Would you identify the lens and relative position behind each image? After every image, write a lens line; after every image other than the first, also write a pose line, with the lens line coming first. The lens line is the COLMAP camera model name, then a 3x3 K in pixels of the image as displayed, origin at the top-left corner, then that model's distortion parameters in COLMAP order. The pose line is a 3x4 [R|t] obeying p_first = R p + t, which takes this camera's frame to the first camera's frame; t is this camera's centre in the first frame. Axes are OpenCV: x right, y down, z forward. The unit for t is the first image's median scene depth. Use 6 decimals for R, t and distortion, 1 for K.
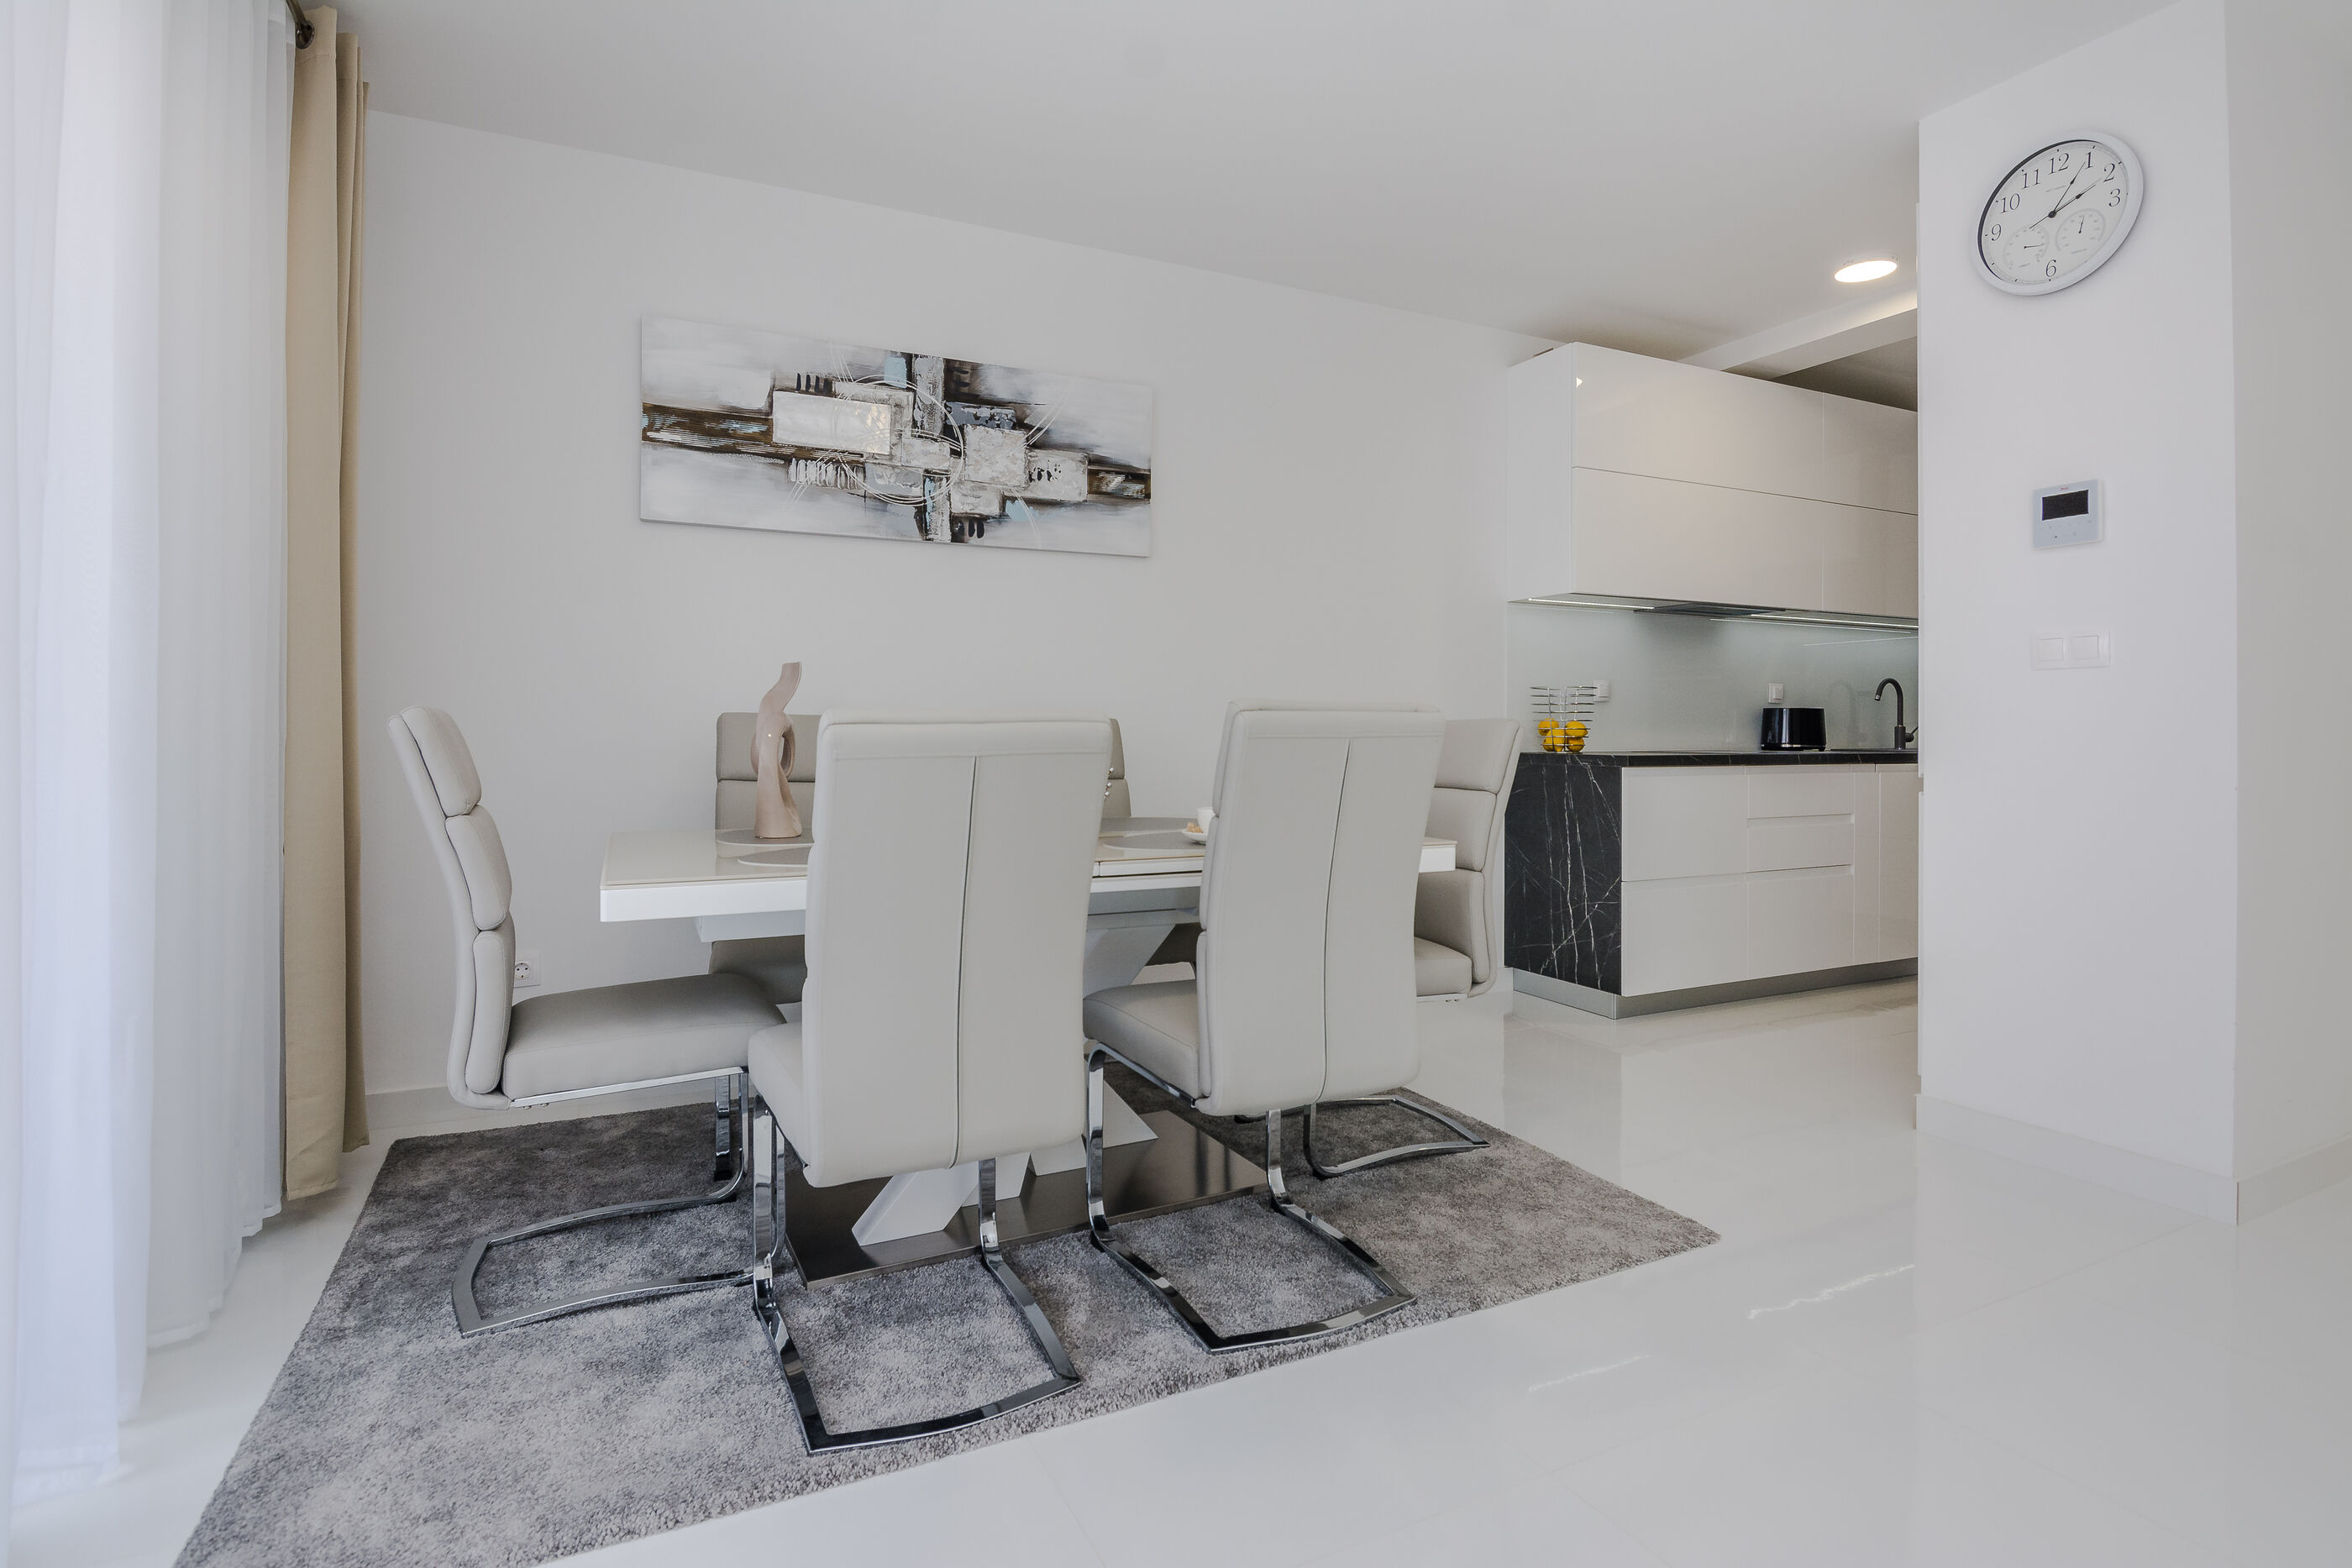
lens RADIAL K [[1165.1, 0, 1155.1], [0, 1165.1, 732.8], [0, 0, 1]] dist [0.004226, -0.019894]
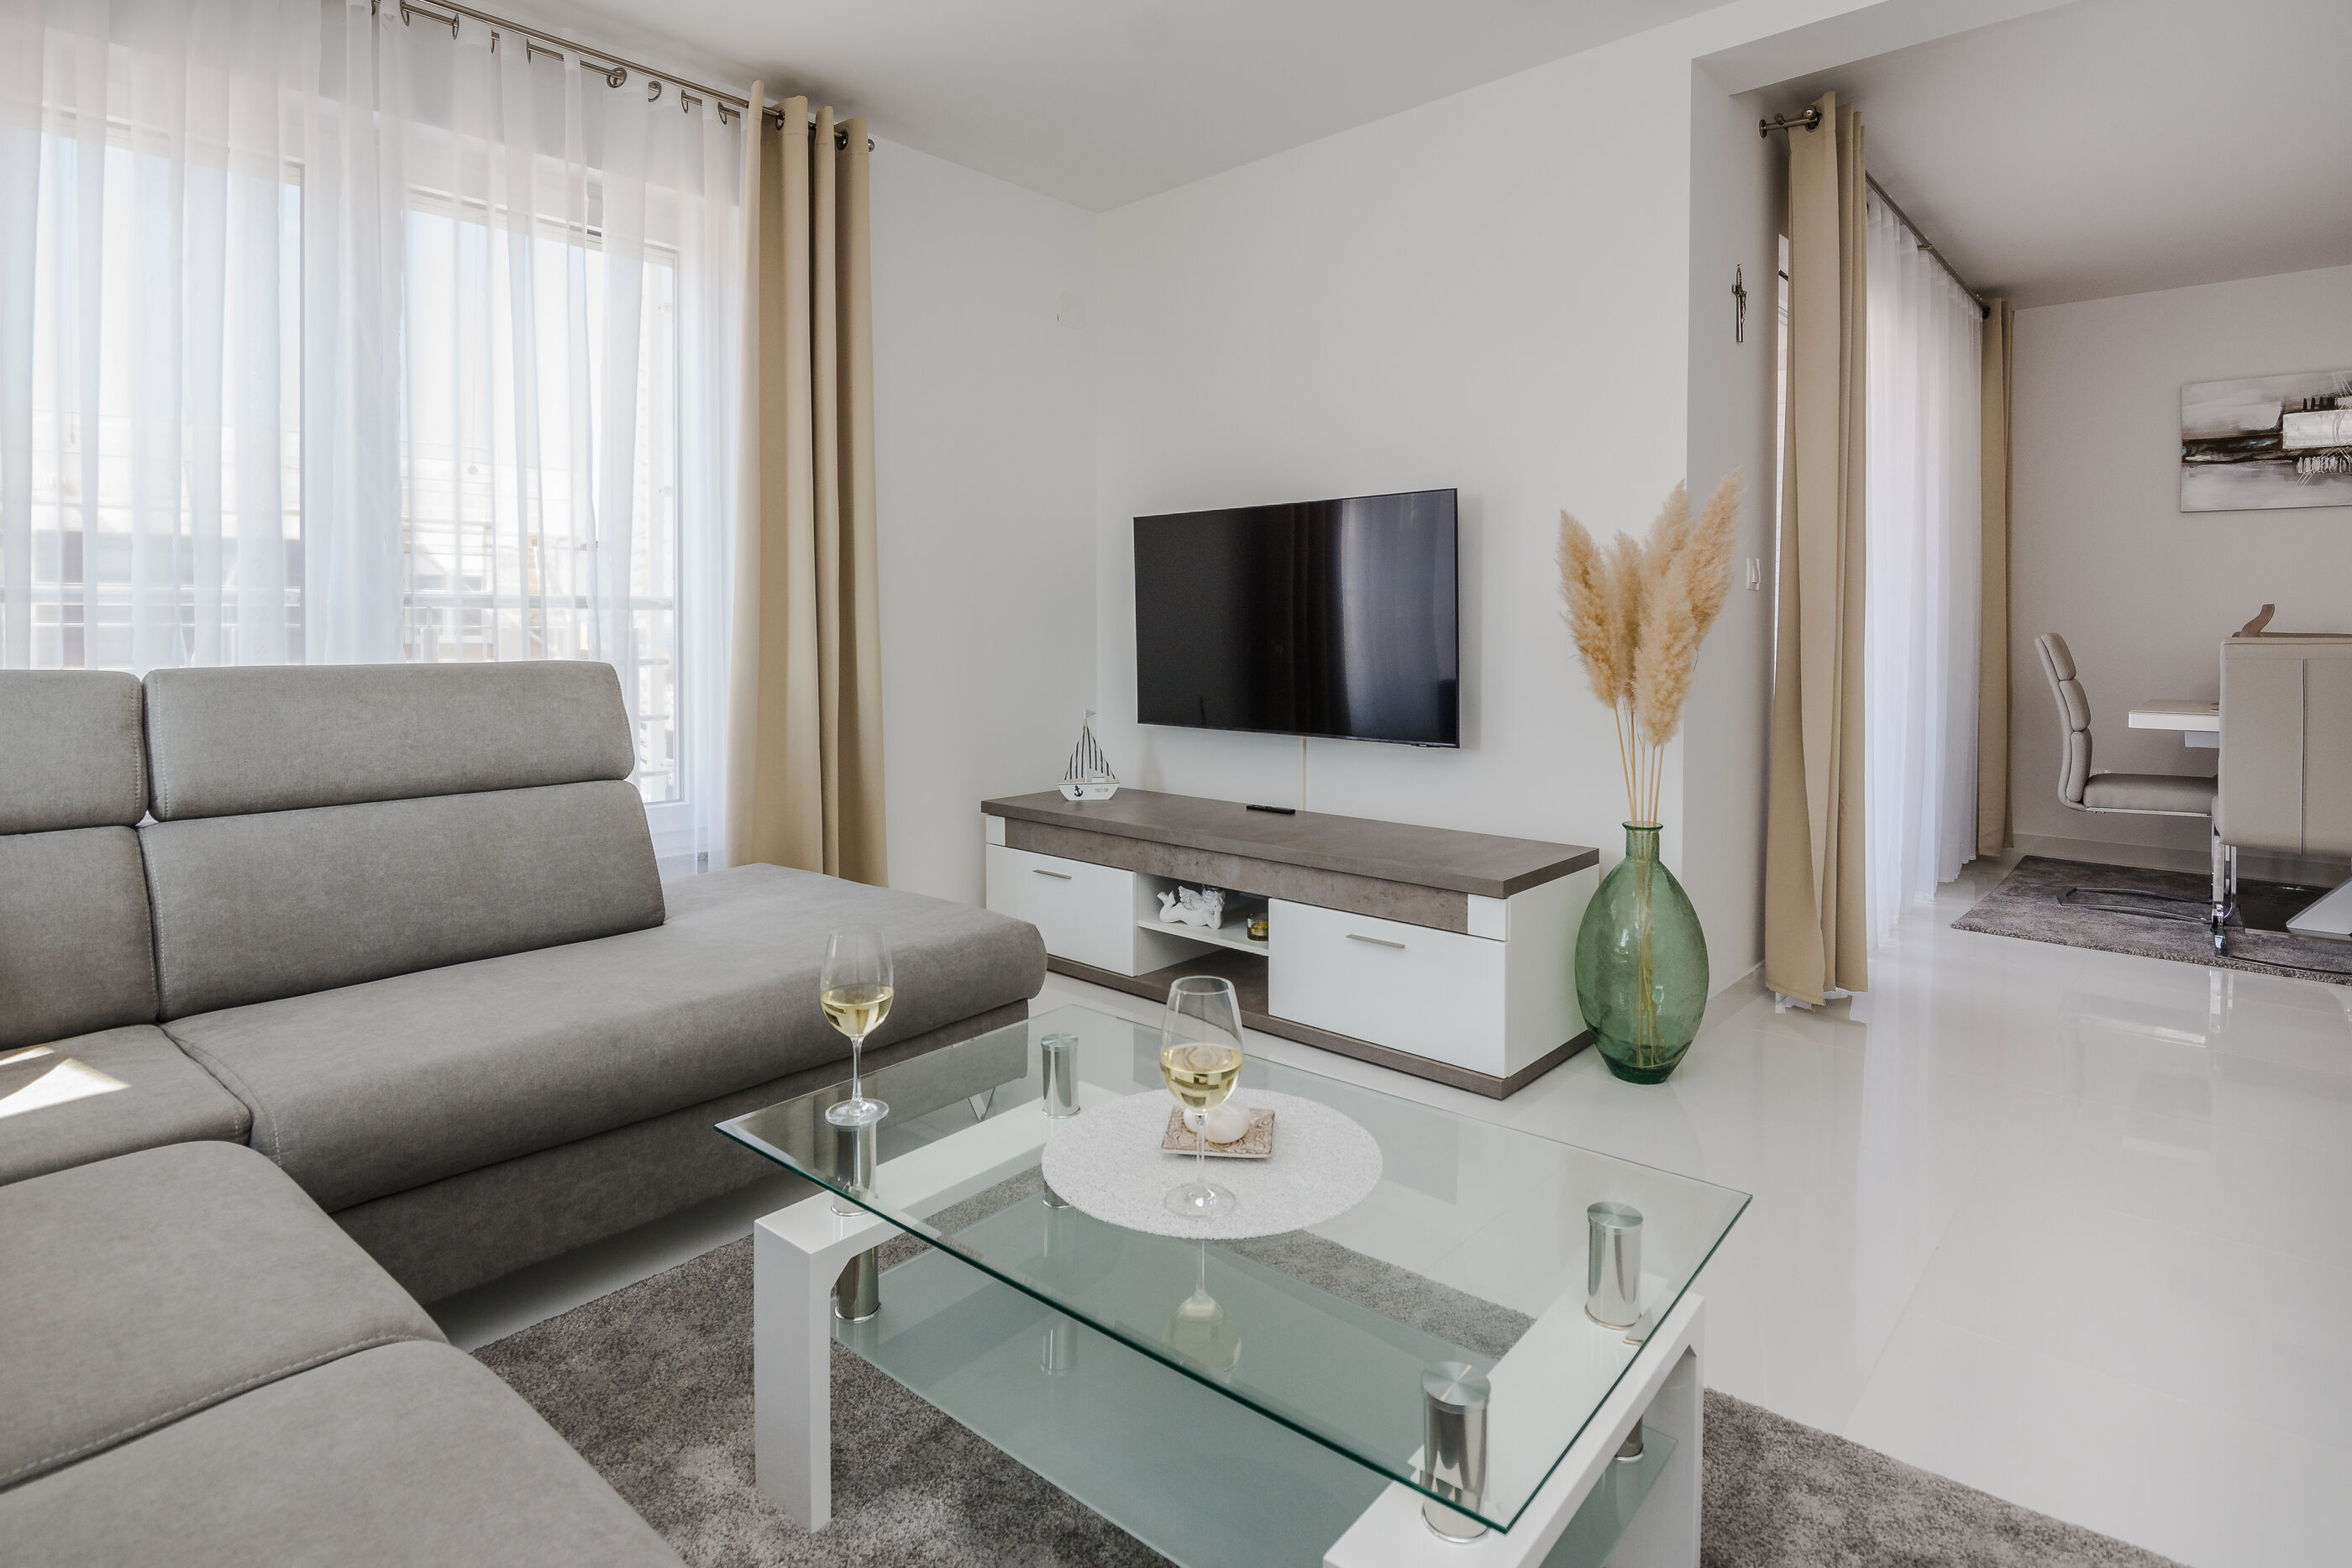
lens RADIAL K [[1202.7, 0, 1179.8], [0, 1202.7, 645.6], [0, 0, 1]] dist [-0.014115, -0.011006]
pose [[0.387364, 0.008778, -0.921885, 0.483919], [-0.004134, 0.999961, 0.007784, -0.005321], [0.921918, 0.000796, 0.387385, -0.827188]]
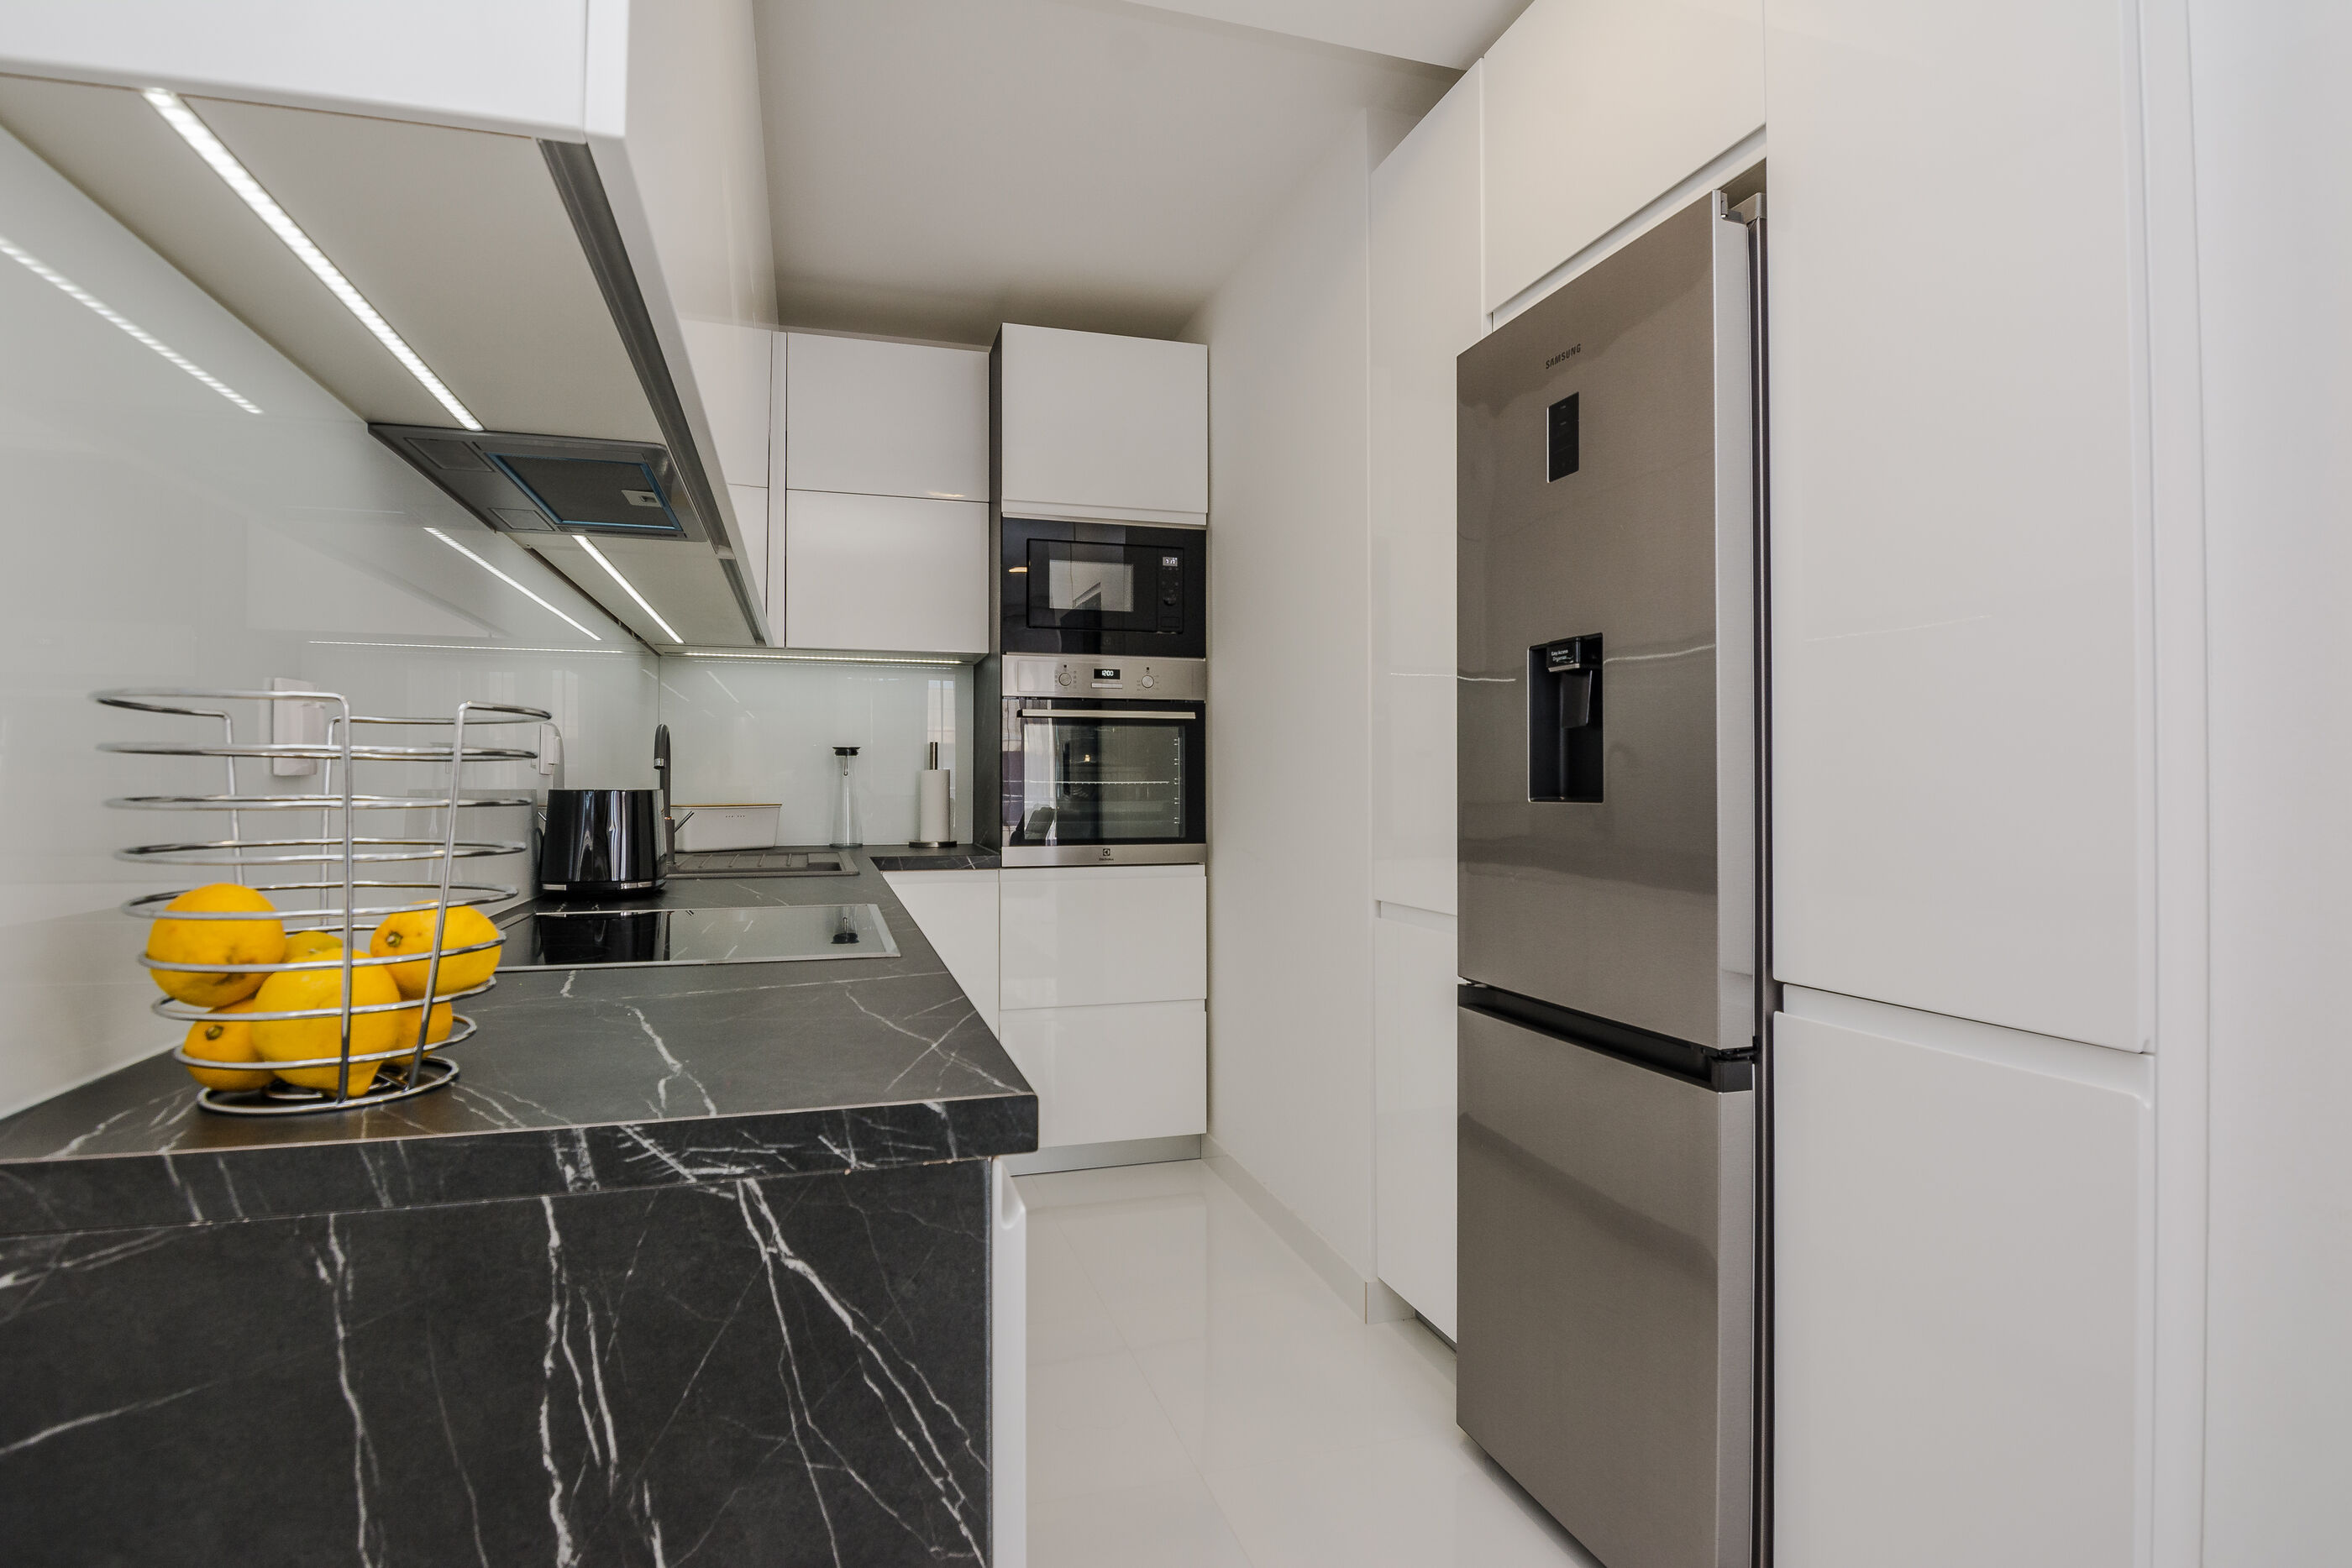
lens RADIAL K [[1159.4, 0, 1201.0], [0, 1159.4, 772.6], [0, 0, 1]] dist [-0.017345, -0.001589]
pose [[0.134970, 0.006917, 0.990826, 0.256498], [0.000007, 0.999976, -0.006982, -0.035854], [-0.990850, 0.000950, 0.134966, 1.093555]]
